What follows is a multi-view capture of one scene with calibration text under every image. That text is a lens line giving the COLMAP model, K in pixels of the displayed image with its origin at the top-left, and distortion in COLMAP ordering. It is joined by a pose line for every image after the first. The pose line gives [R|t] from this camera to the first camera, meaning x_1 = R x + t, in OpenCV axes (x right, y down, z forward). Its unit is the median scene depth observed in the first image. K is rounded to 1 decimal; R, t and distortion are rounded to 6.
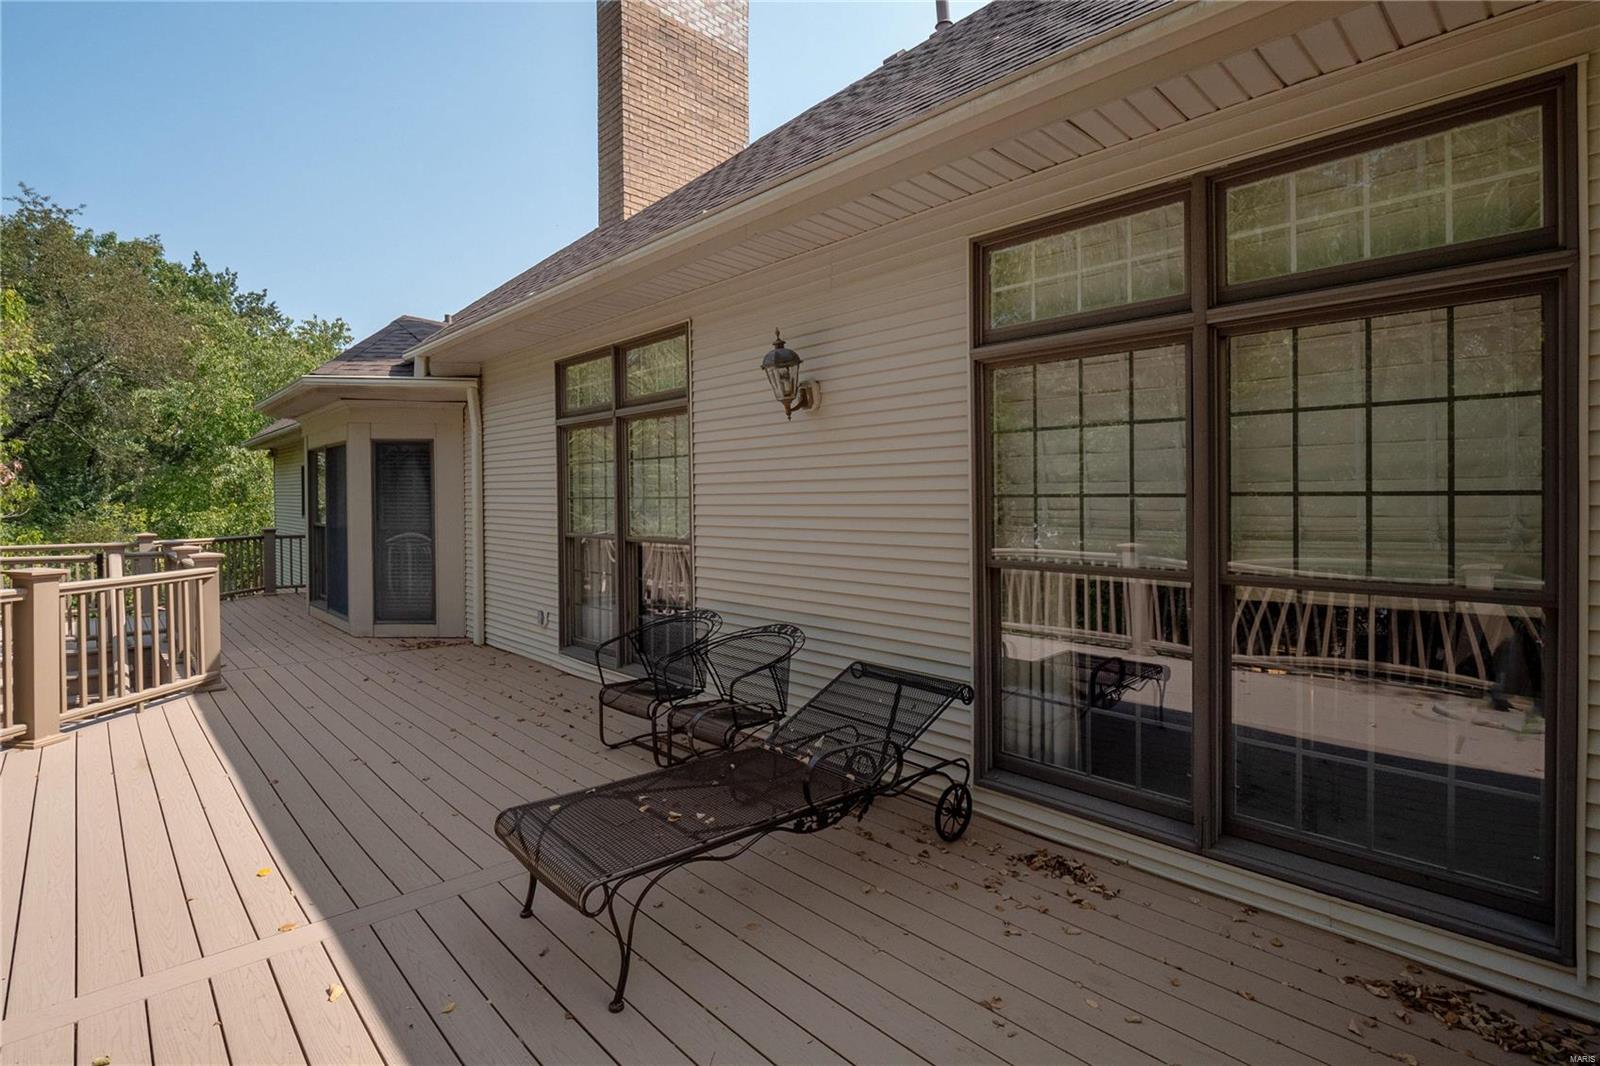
lens RADIAL K [[751.0, 0, 785.2], [0, 751.0, 517.9], [0, 0, 1]] dist [-0.001518, -0.000907]
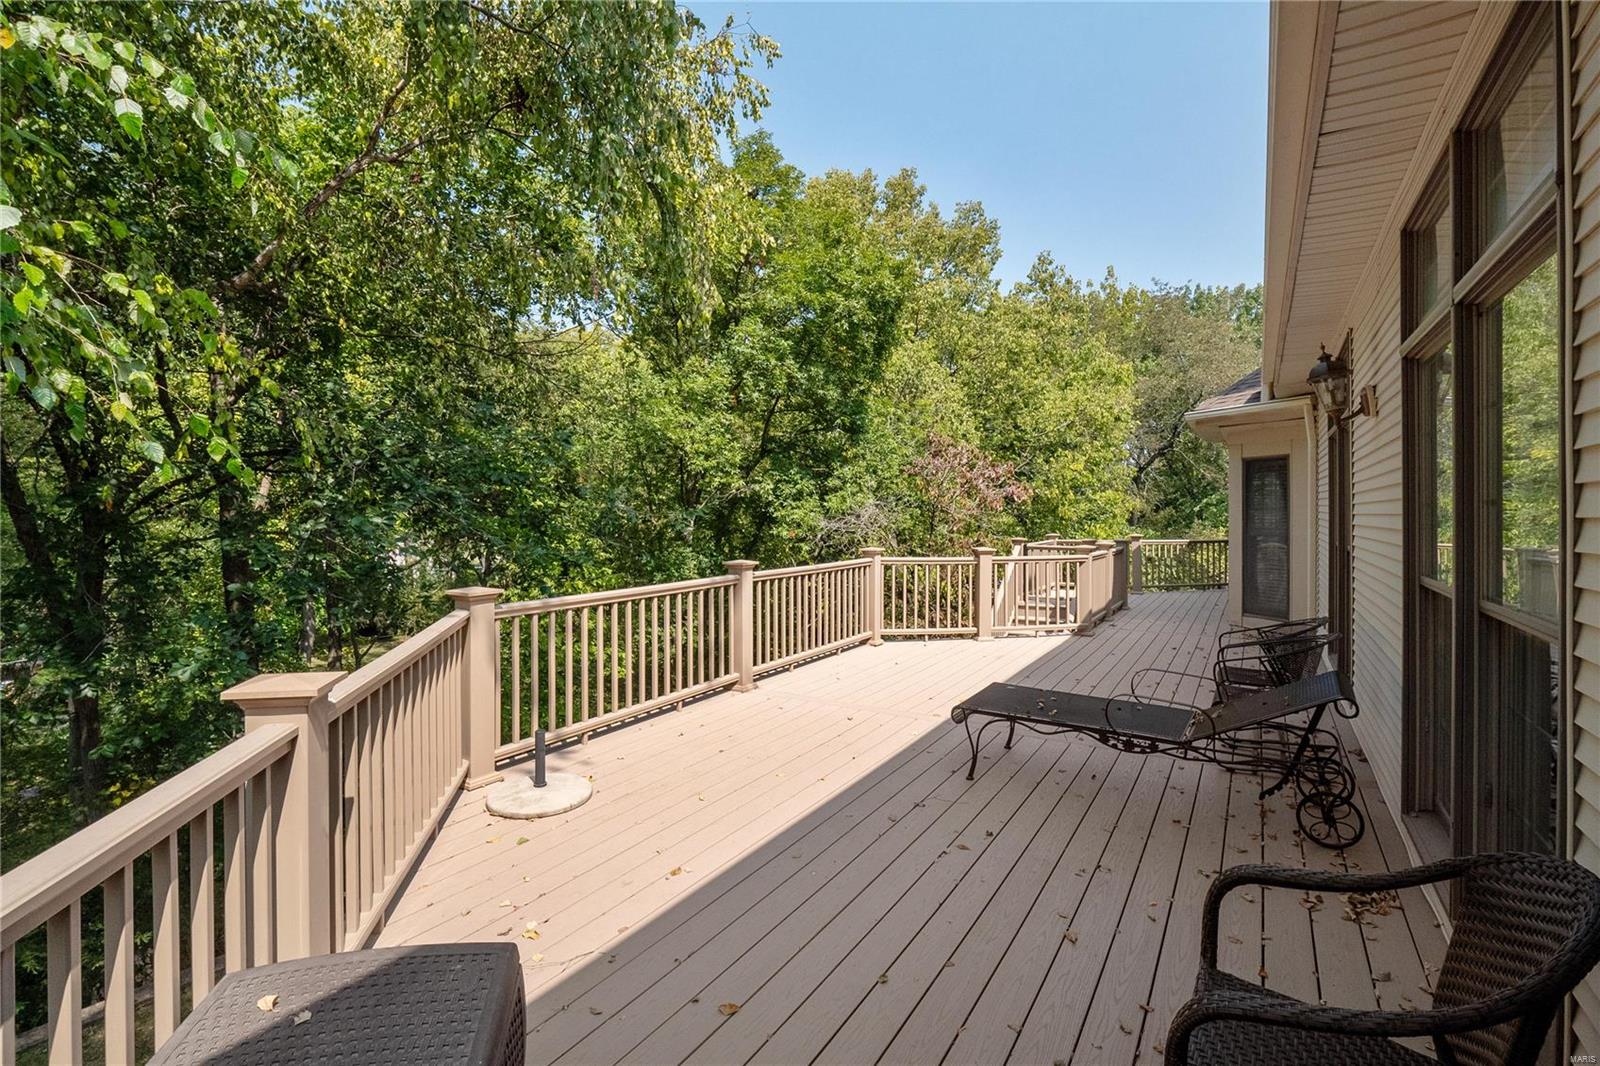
lens RADIAL K [[751.0, 0, 785.2], [0, 751.0, 517.9], [0, 0, 1]] dist [-0.001518, -0.000907]
pose [[0.259338, 0.005065, -0.965773, 0.717640], [-0.017447, 0.999848, 0.000559, -0.000106], [0.965629, 0.016705, 0.259387, 0.022261]]
